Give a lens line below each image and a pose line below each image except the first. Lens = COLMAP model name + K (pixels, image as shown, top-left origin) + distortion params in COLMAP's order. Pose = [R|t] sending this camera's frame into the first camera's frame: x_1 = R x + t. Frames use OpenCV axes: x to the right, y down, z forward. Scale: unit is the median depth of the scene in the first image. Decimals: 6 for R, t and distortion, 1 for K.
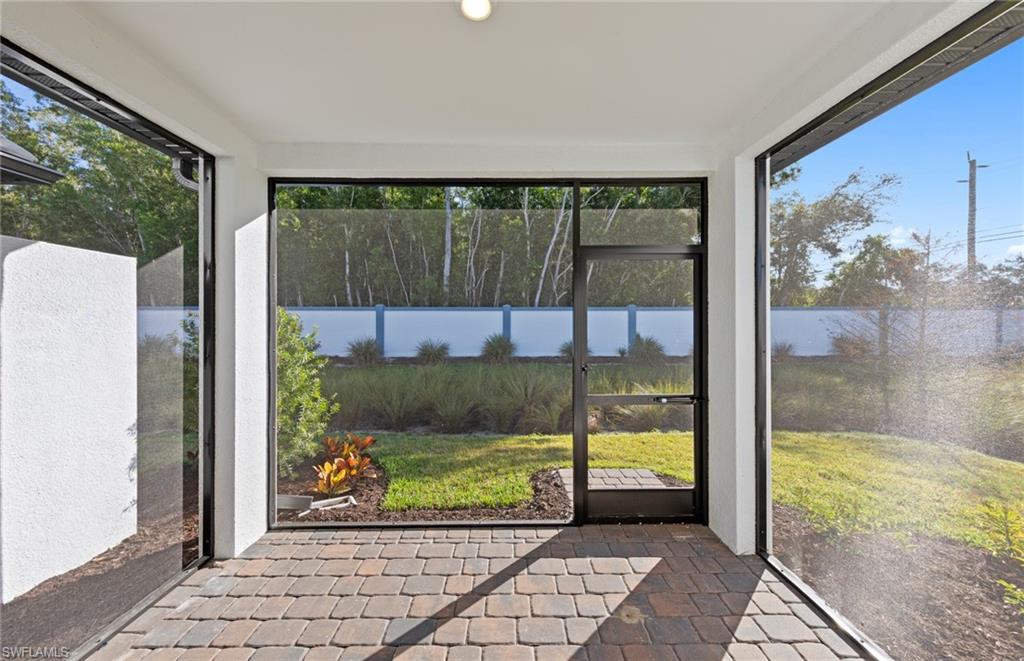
lens RADIAL K [[365.0, 0, 512.1], [0, 365.0, 323.3], [0, 0, 1]] dist [0.003318, -0.000227]
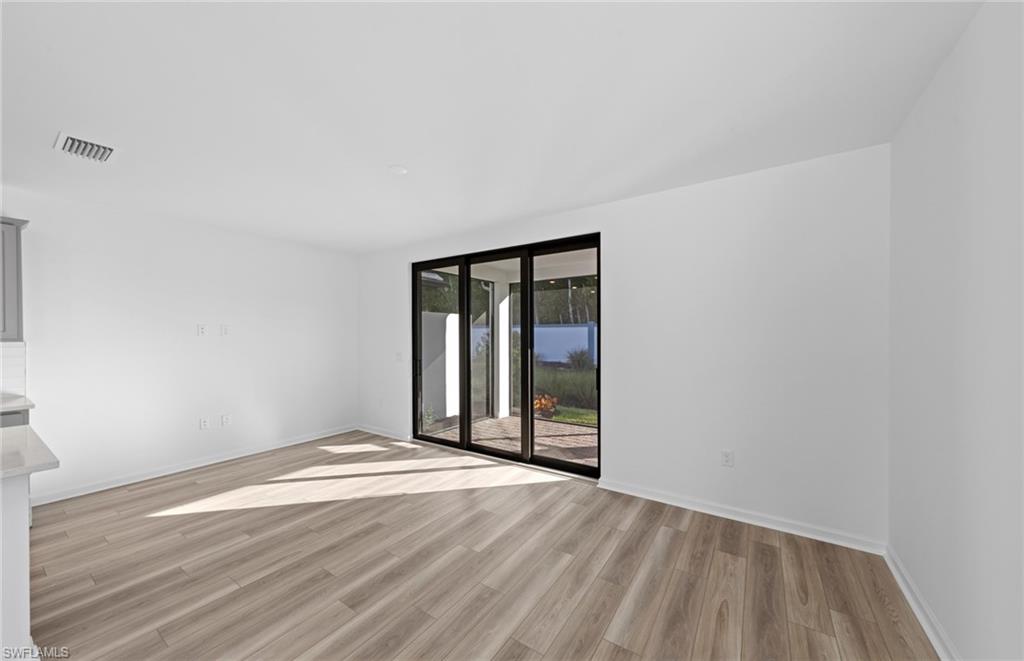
lens RADIAL K [[365.0, 0, 514.0], [0, 365.0, 336.3], [0, 0, 1]] dist [0.003318, -0.000227]
pose [[0.822563, -0.001518, -0.568672, 0.115508], [0.001221, 0.999999, -0.000903, -0.000734], [0.568673, 0.000048, 0.822564, -0.154408]]
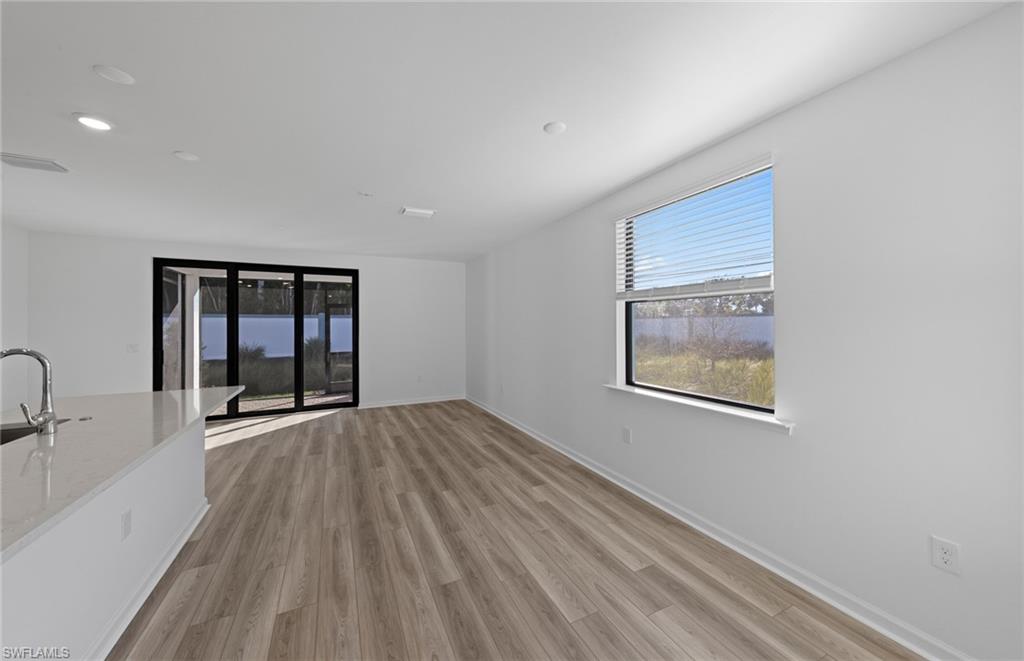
lens RADIAL K [[365.0, 0, 512.5], [0, 365.0, 323.4], [0, 0, 1]] dist [0.003318, -0.000227]
pose [[0.903941, -0.004545, 0.427633, 0.035067], [0.009127, 0.999921, -0.008665, 0.000284], [-0.427560, 0.011736, 0.903911, -0.333138]]
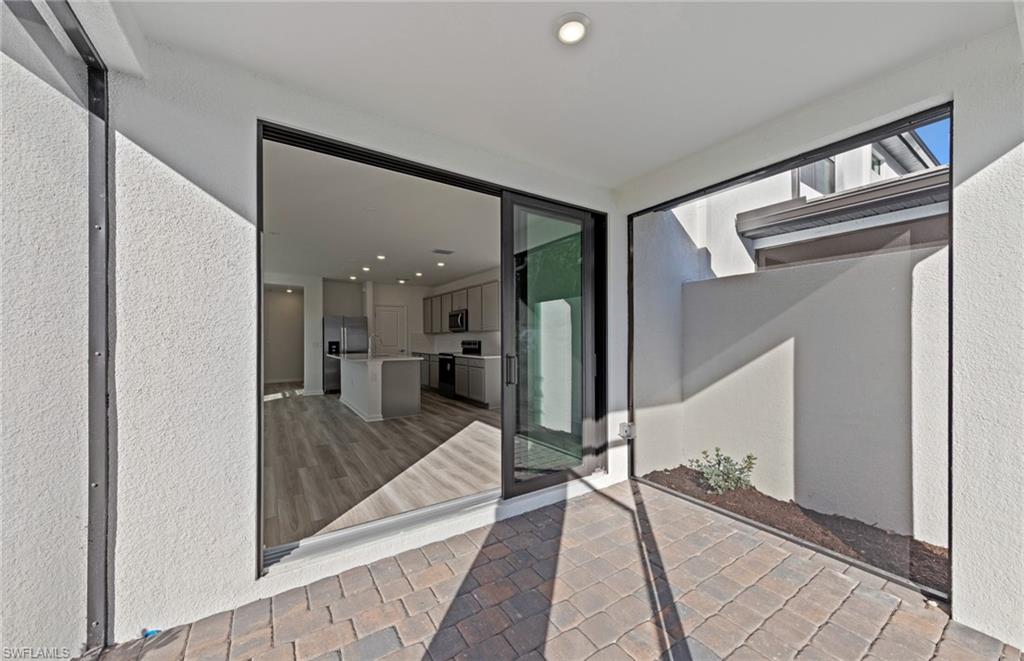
lens RADIAL K [[365.0, 0, 505.1], [0, 365.0, 339.9], [0, 0, 1]] dist [0.003318, -0.000227]
pose [[-0.846053, 0.000634, -0.533098, 0.046004], [-0.001126, 0.999995, 0.002976, 0.008684], [0.533097, 0.003118, -0.846048, 0.140454]]
